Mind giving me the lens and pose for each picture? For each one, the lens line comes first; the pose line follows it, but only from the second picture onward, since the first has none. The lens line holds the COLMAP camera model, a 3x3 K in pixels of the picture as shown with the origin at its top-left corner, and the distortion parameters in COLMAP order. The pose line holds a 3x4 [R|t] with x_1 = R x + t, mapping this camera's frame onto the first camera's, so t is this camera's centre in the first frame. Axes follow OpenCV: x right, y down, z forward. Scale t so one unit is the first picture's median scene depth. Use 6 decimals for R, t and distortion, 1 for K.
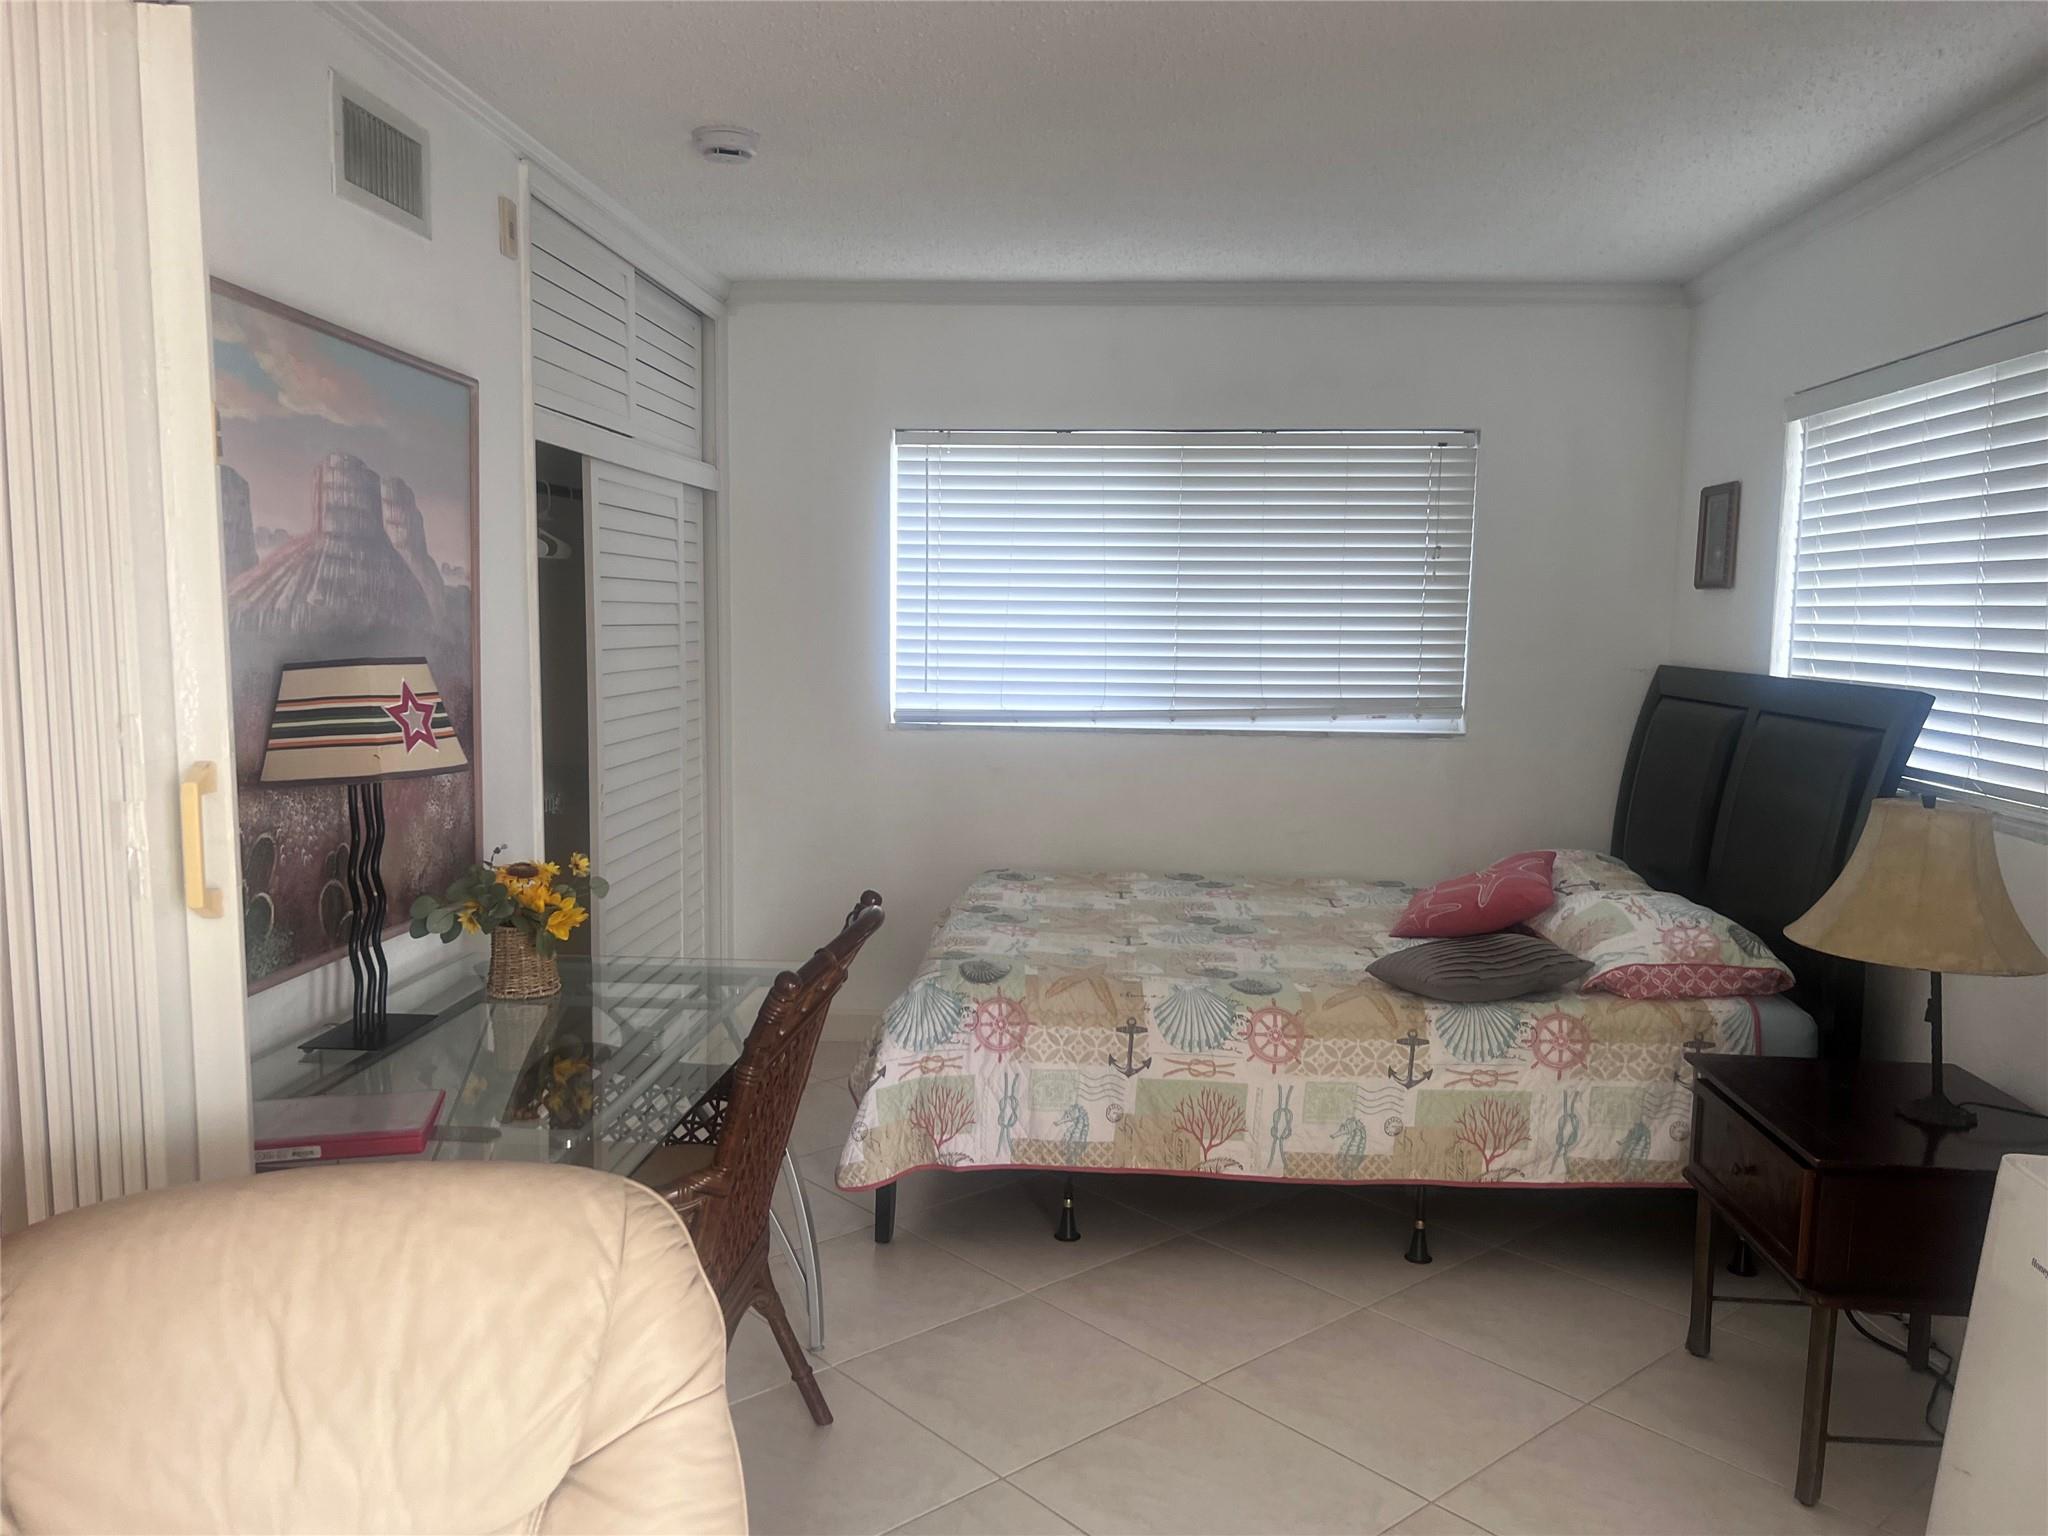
lens RADIAL K [[1527.8, 0, 1031.8], [0, 1527.8, 777.9], [0, 0, 1]] dist [0.050296, -0.011687]
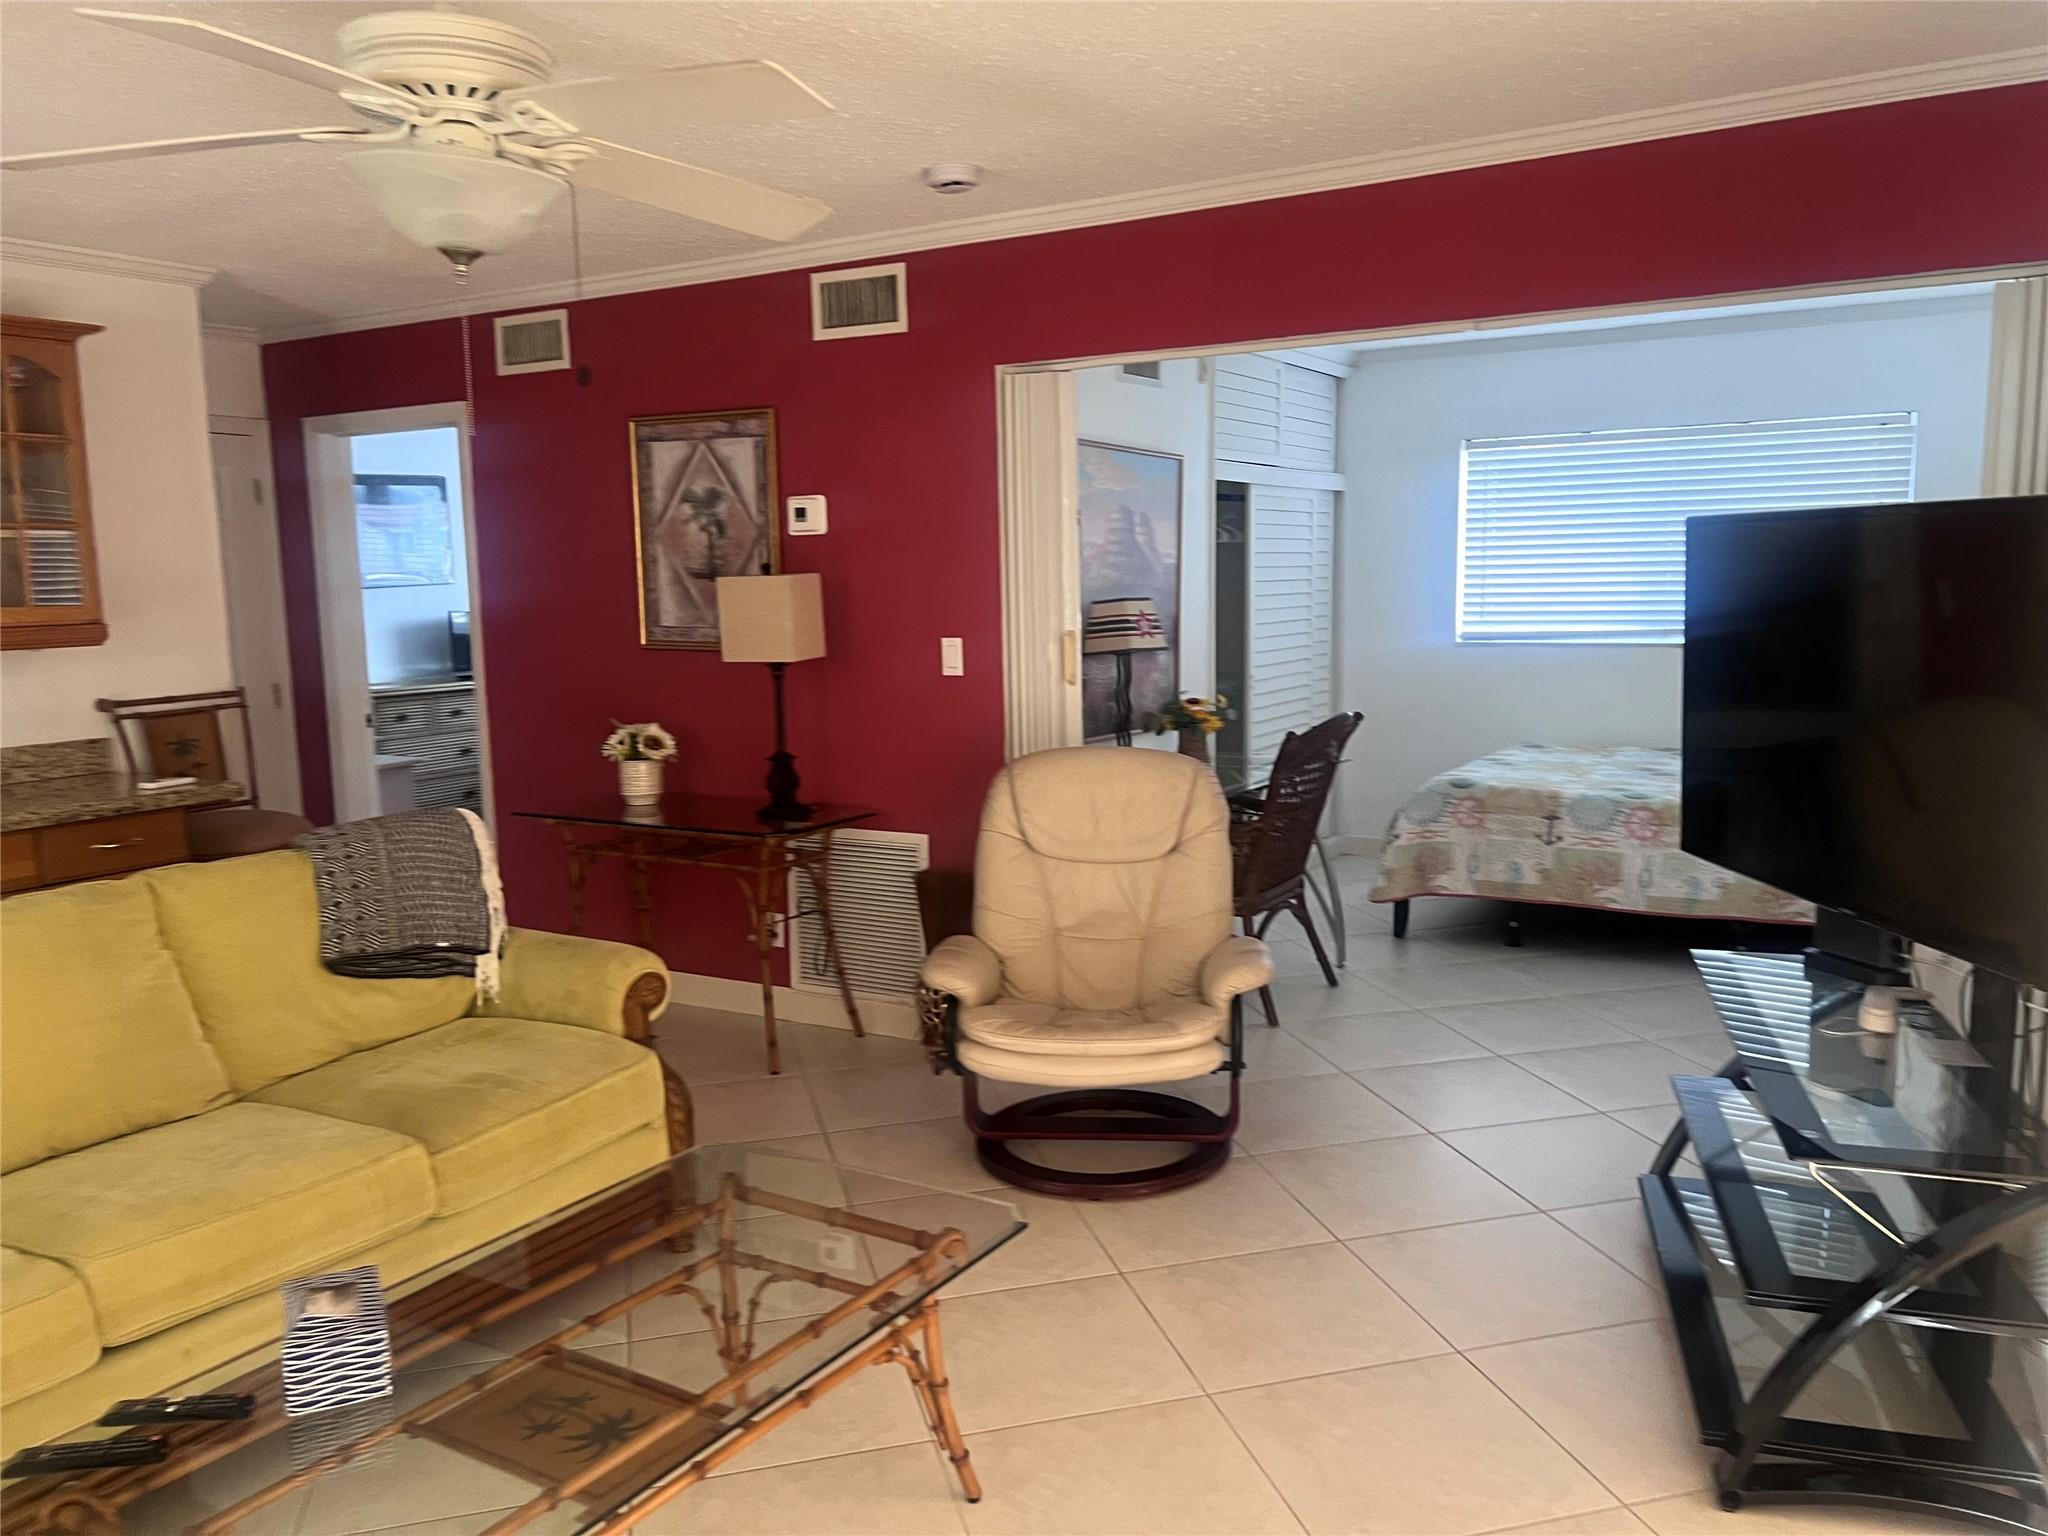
lens RADIAL K [[1527.8, 0, 1021.8], [0, 1527.8, 770.5], [0, 0, 1]] dist [0.050296, -0.011687]
pose [[0.884175, 0.027106, -0.466369, 0.374210], [-0.016848, 0.999516, 0.026150, 0.091821], [0.466852, -0.015264, 0.884204, -0.813681]]
